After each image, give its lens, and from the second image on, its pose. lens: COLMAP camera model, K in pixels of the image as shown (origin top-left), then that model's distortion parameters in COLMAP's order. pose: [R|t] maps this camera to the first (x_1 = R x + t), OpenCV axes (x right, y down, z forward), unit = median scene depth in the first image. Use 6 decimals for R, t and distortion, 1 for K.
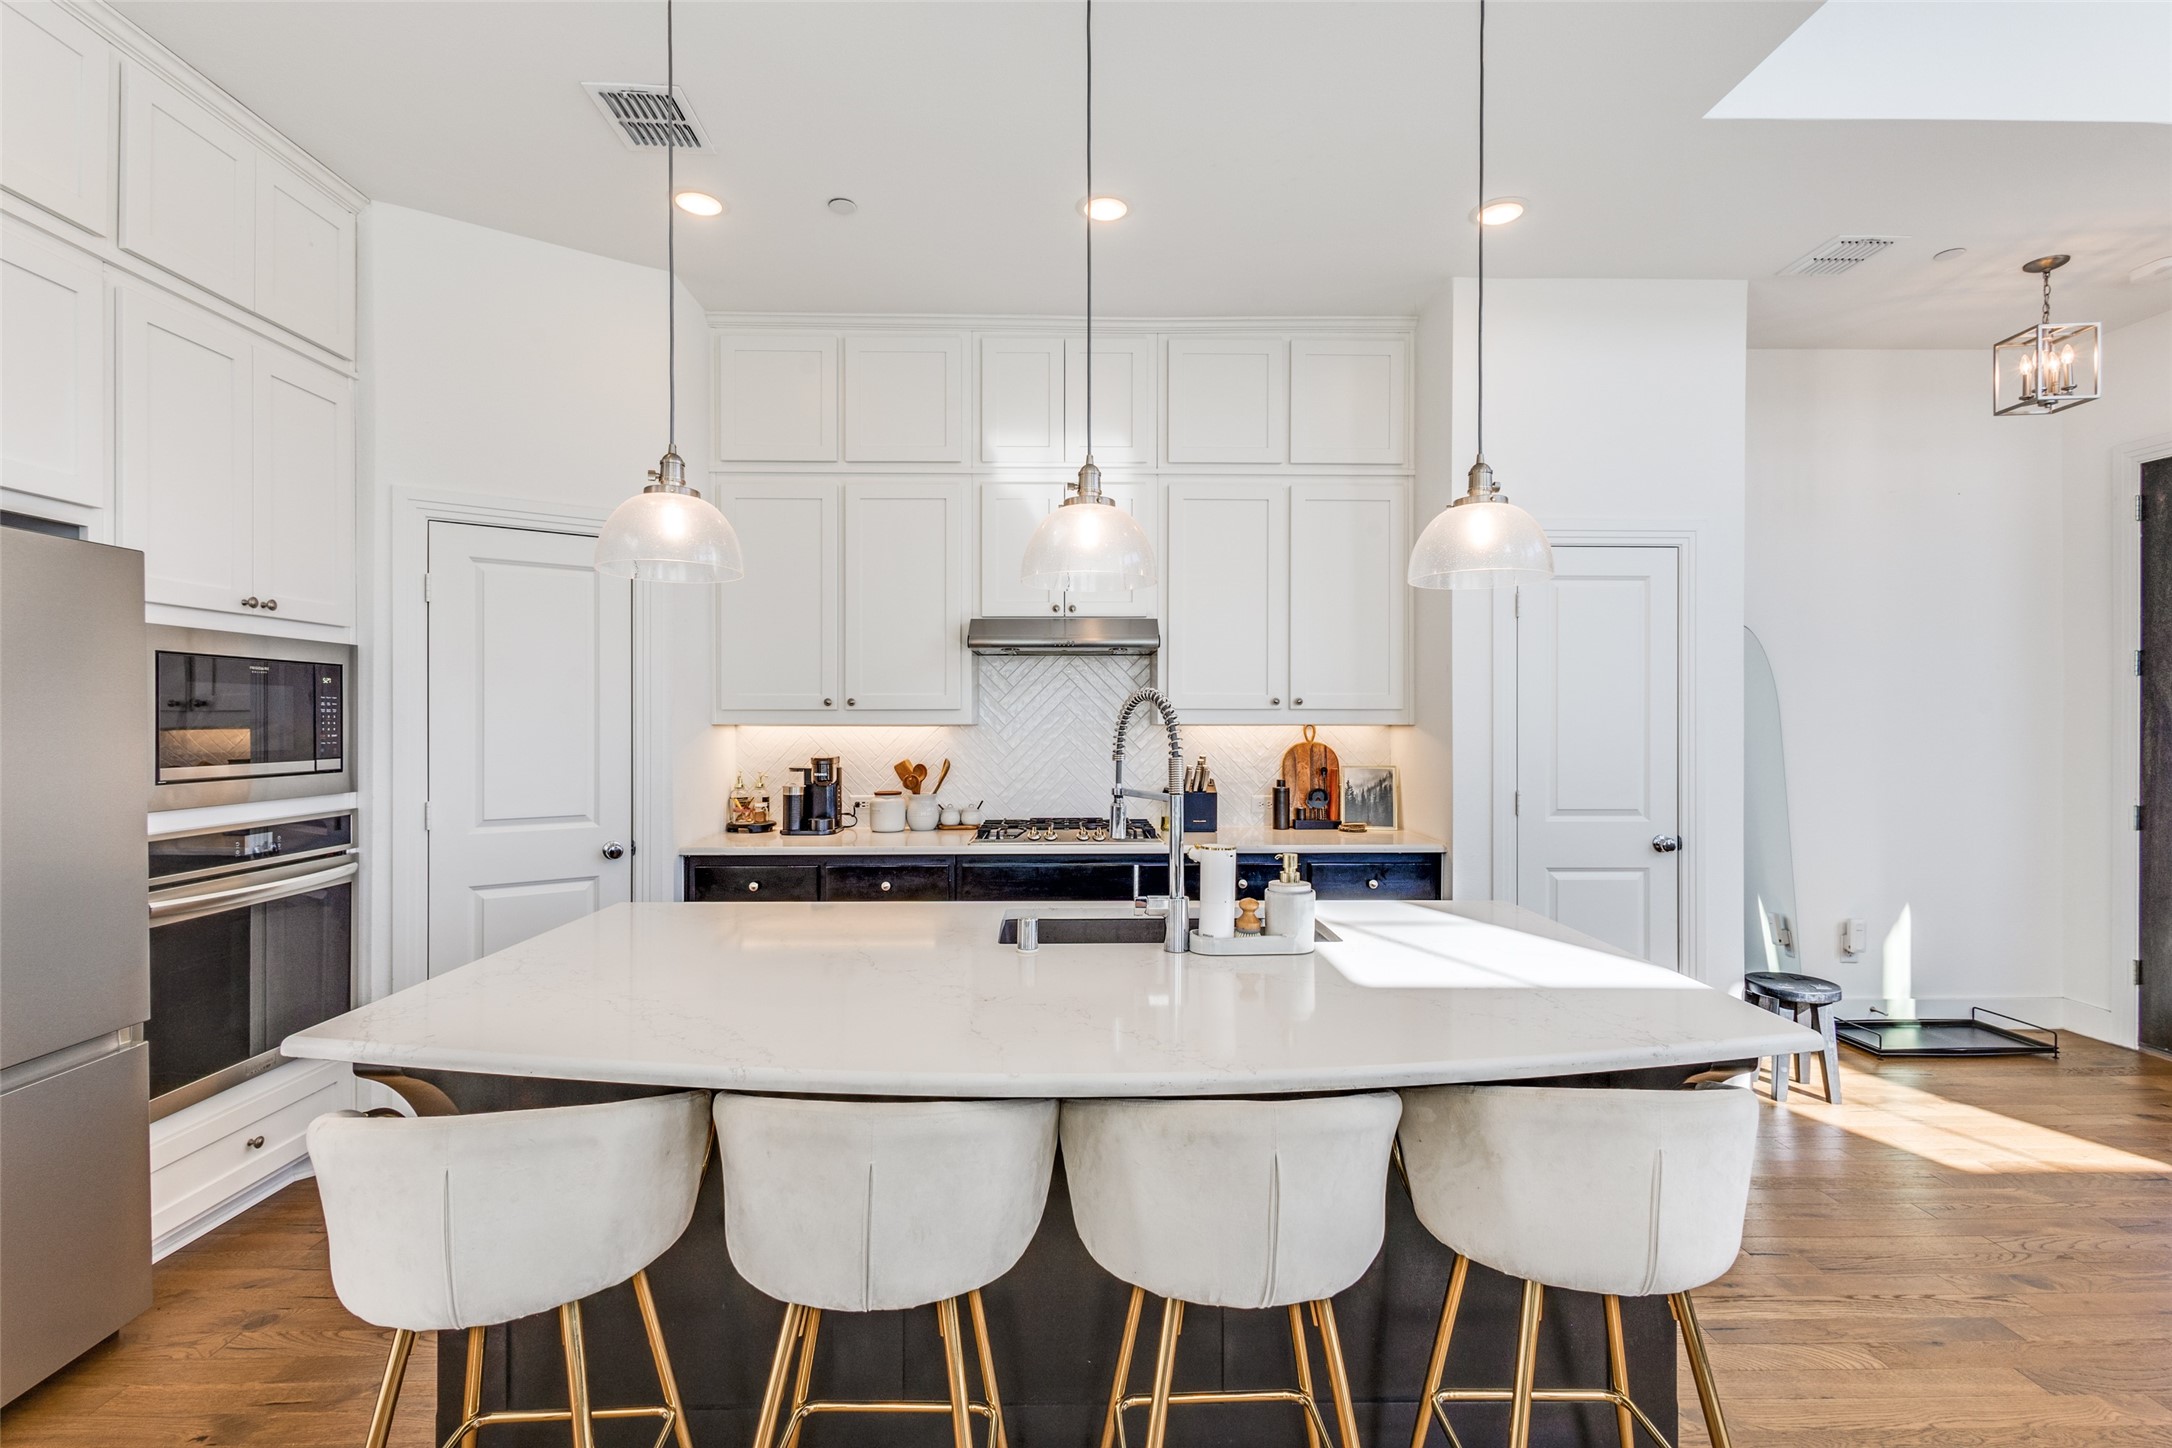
lens RADIAL K [[999.8, 0, 1086.4], [0, 999.8, 726.7], [0, 0, 1]] dist [0.009775, -0.002400]
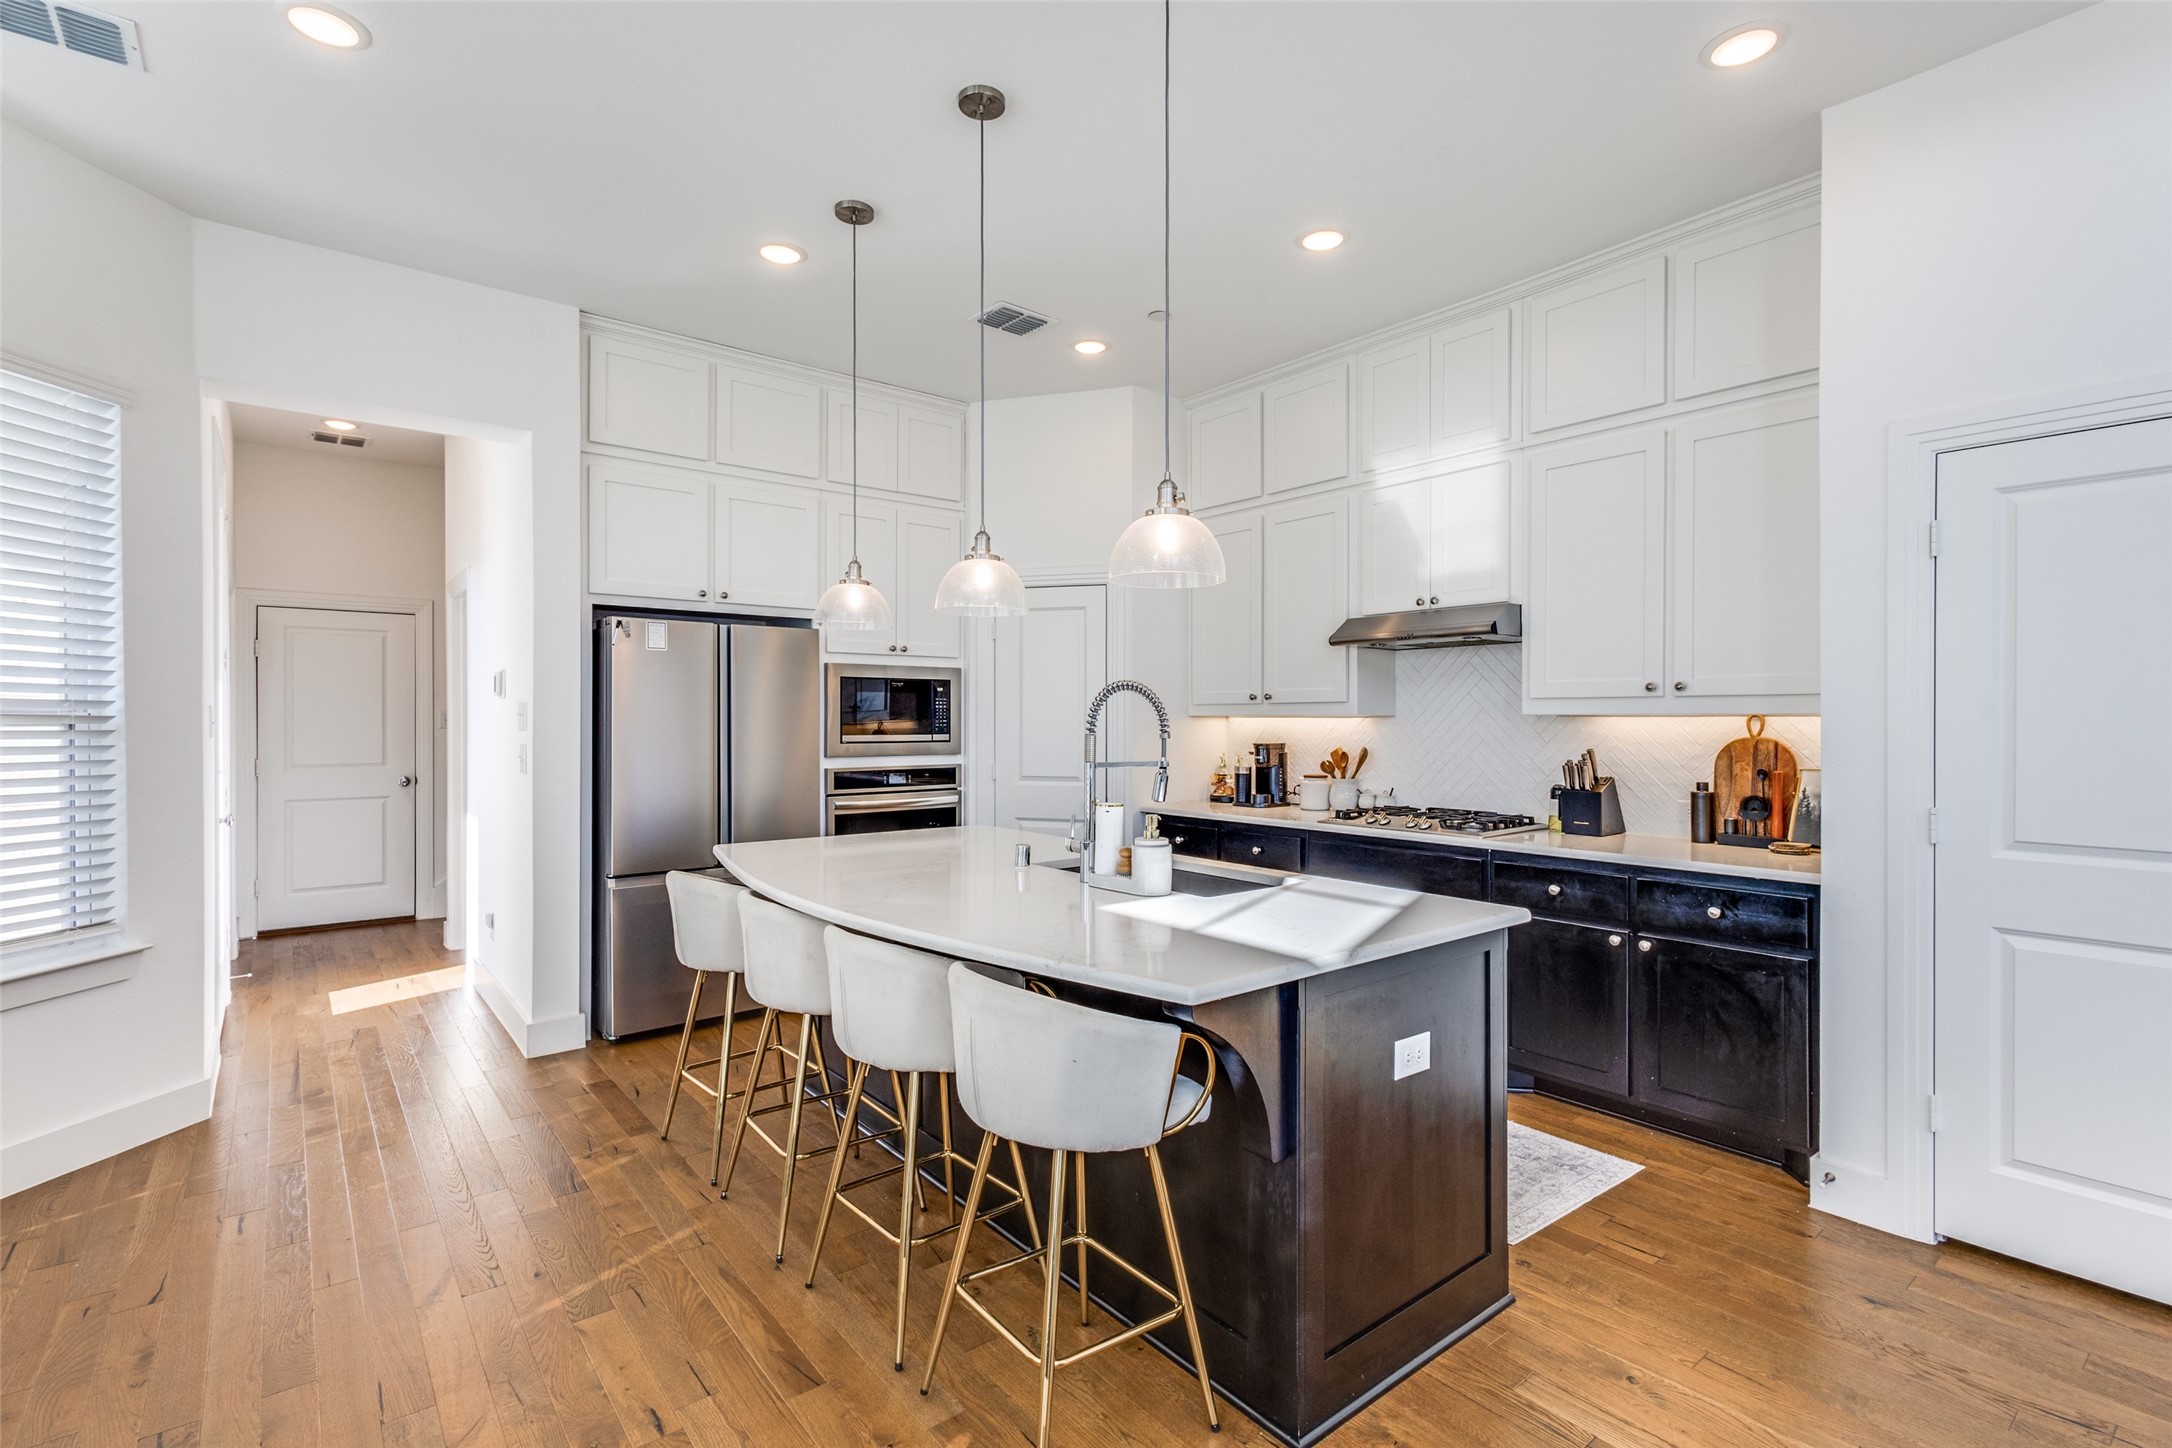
lens RADIAL K [[999.8, 0, 1078.5], [0, 999.8, 720.3], [0, 0, 1]] dist [0.009775, -0.002400]
pose [[0.606233, 0.001886, -0.795285, 0.621223], [-0.006181, 0.999978, -0.002340, 0.008217], [0.795263, 0.006335, 0.606231, 0.110361]]
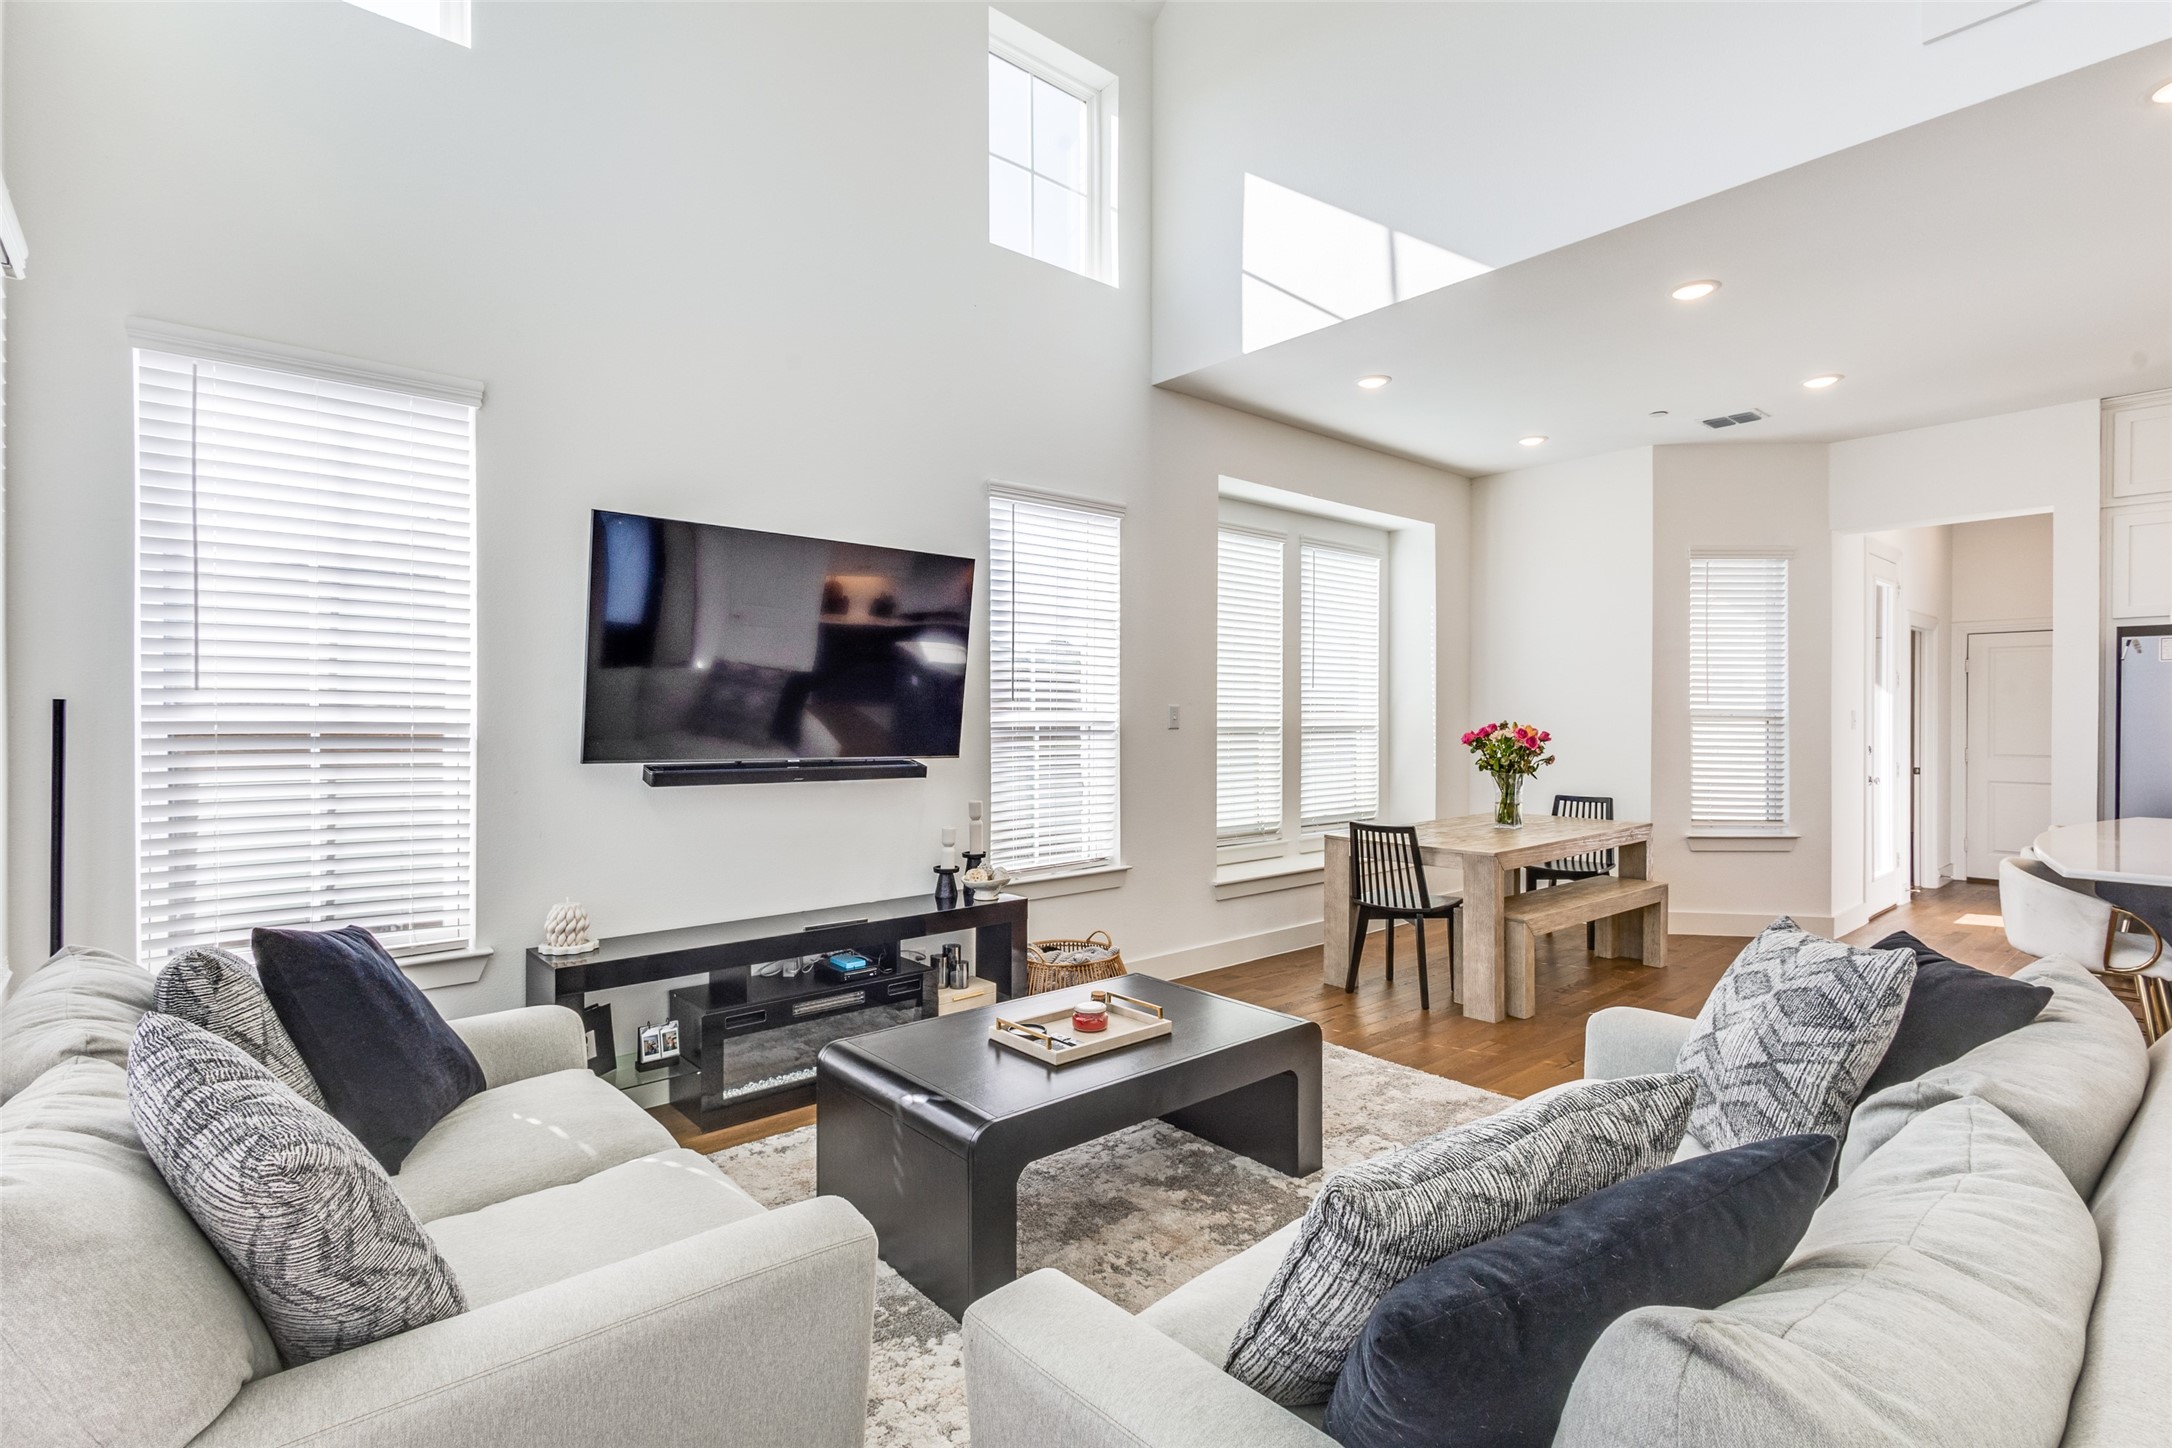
lens RADIAL K [[999.8, 0, 1093.3], [0, 999.8, 717.7], [0, 0, 1]] dist [0.009775, -0.002400]
pose [[-0.759023, -0.000917, -0.651063, 1.409138], [-0.004353, 0.999984, 0.003666, 0.007721], [0.651049, 0.005617, -0.759015, 0.493536]]
